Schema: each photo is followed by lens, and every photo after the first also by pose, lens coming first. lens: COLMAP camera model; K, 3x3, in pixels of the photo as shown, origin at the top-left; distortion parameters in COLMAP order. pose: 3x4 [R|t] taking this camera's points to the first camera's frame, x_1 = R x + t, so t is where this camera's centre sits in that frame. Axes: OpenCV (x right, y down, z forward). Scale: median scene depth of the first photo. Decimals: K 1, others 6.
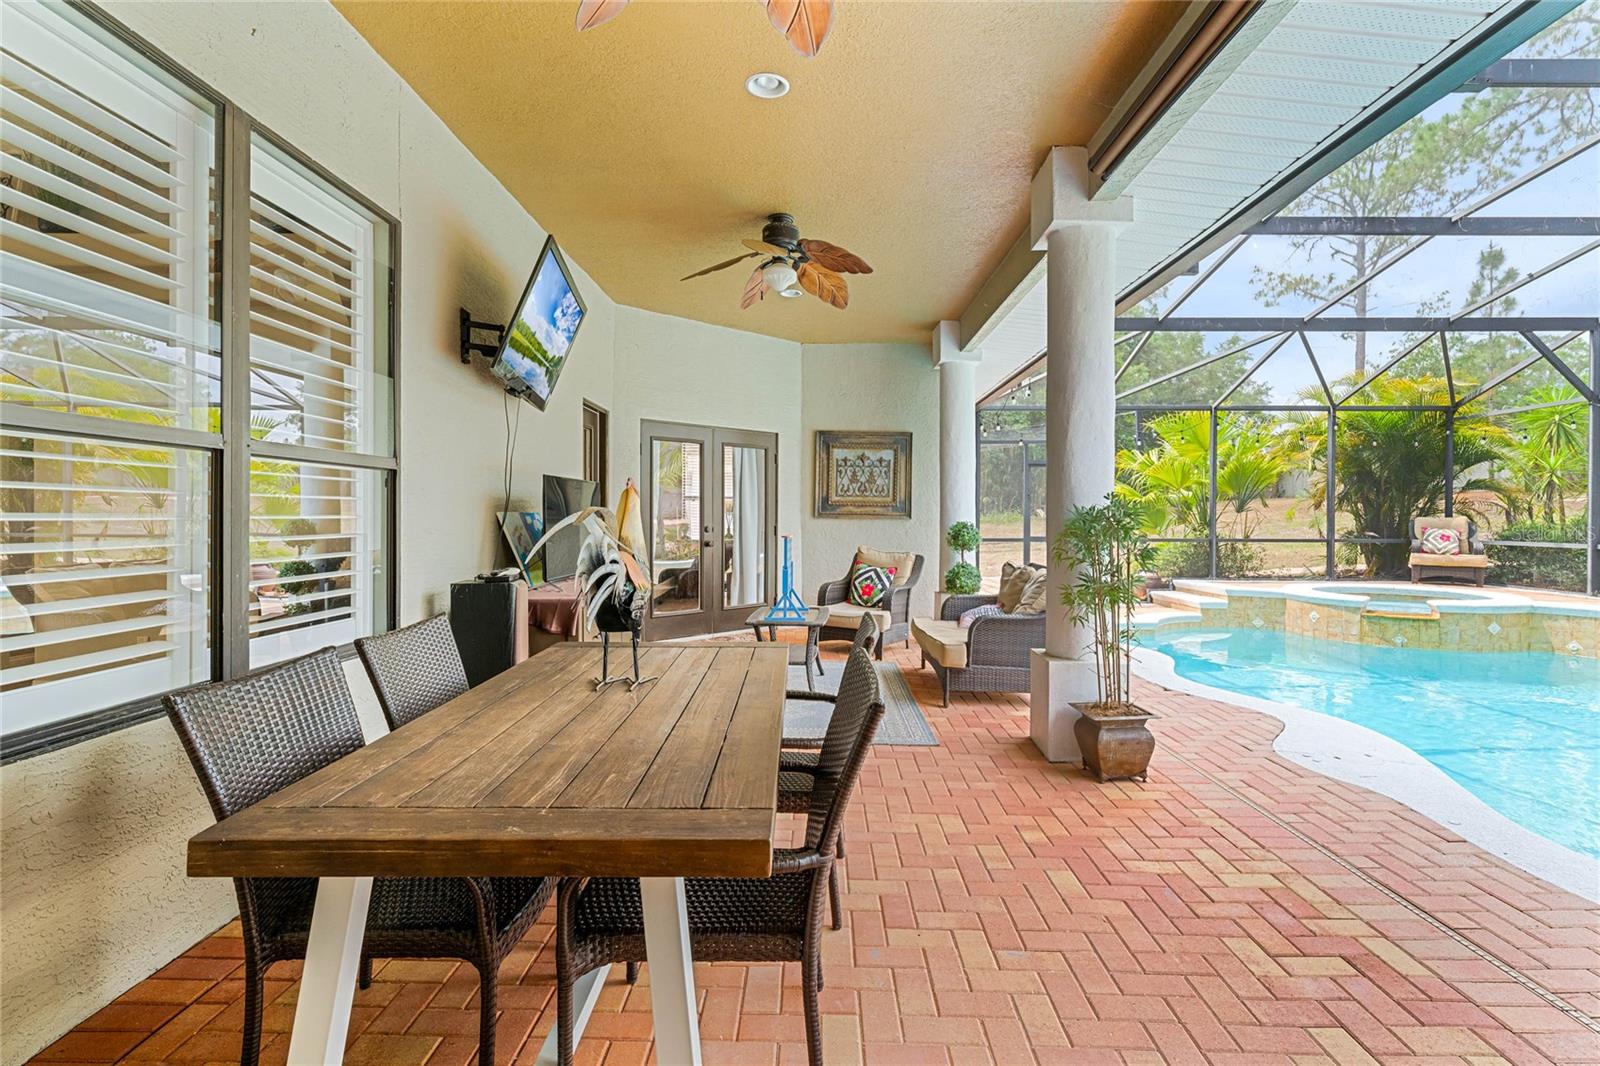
lens RADIAL K [[752.1, 0, 808.6], [0, 752.1, 522.3], [0, 0, 1]] dist [0.002562, 0.001837]
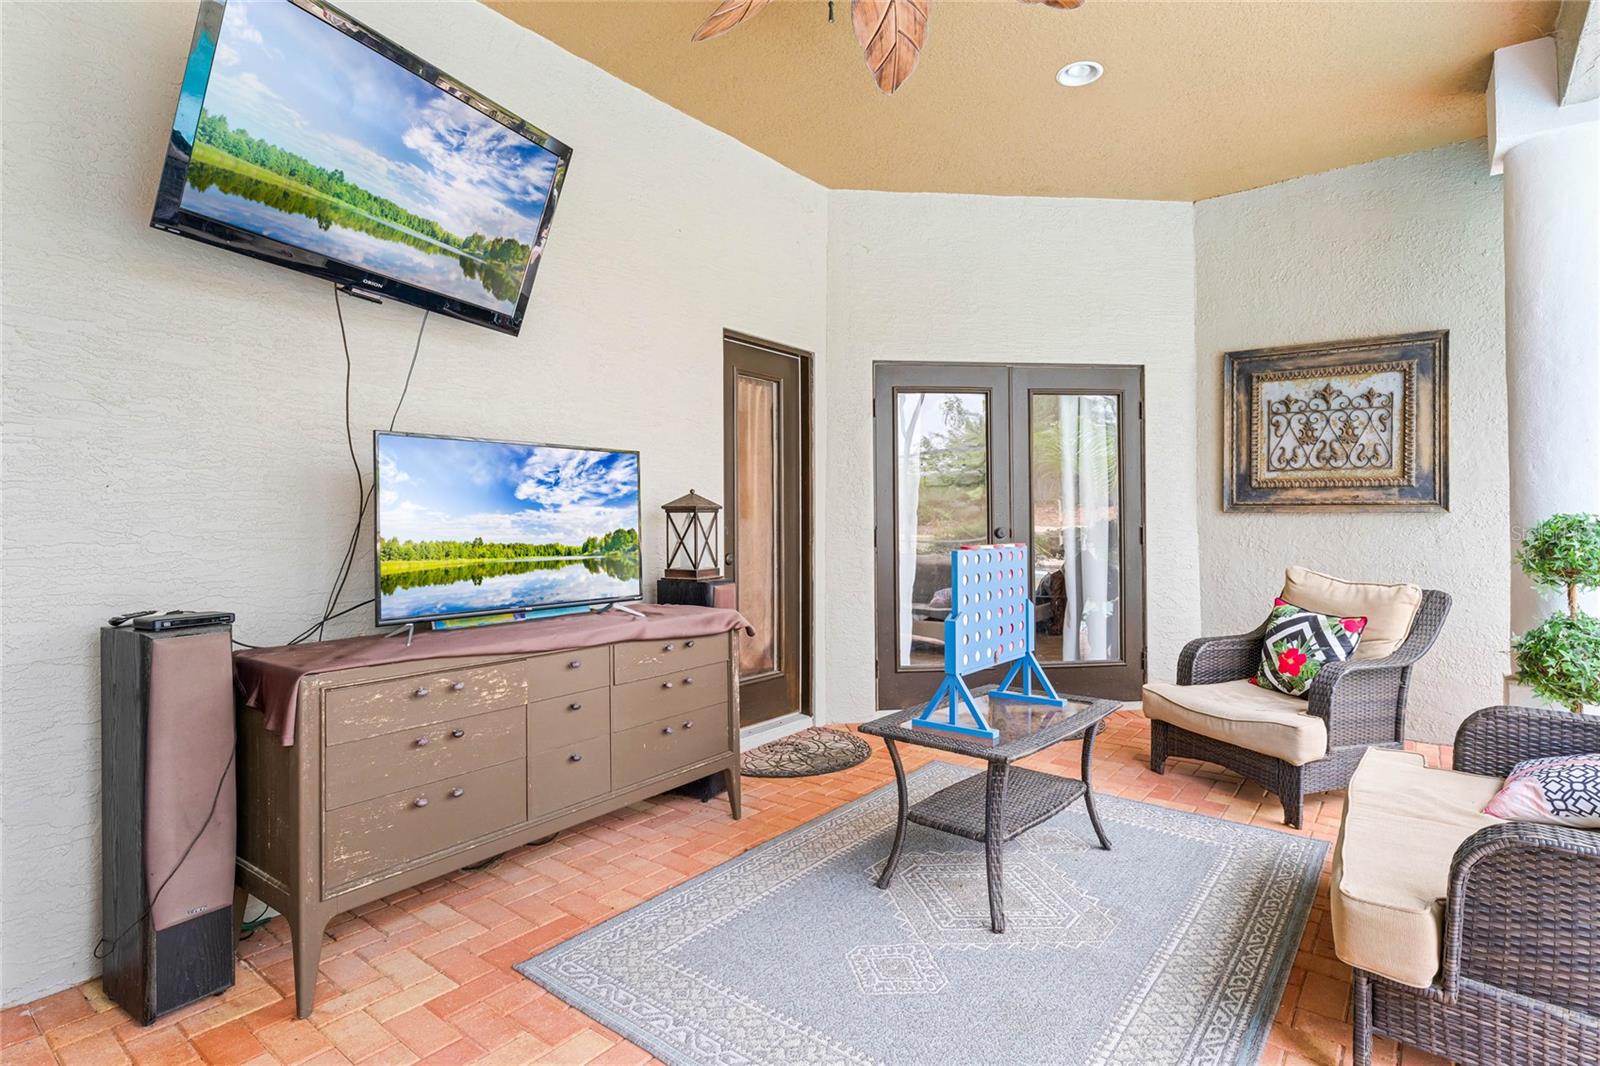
lens RADIAL K [[786.6, 0, 831.0], [0, 786.6, 517.2], [0, 0, 1]] dist [-0.009285, 0.000366]
pose [[0.790608, -0.011979, -0.612206, 0.143775], [0.004628, 0.999897, -0.013588, 0.004344], [0.612305, 0.007910, 0.790582, 0.407635]]
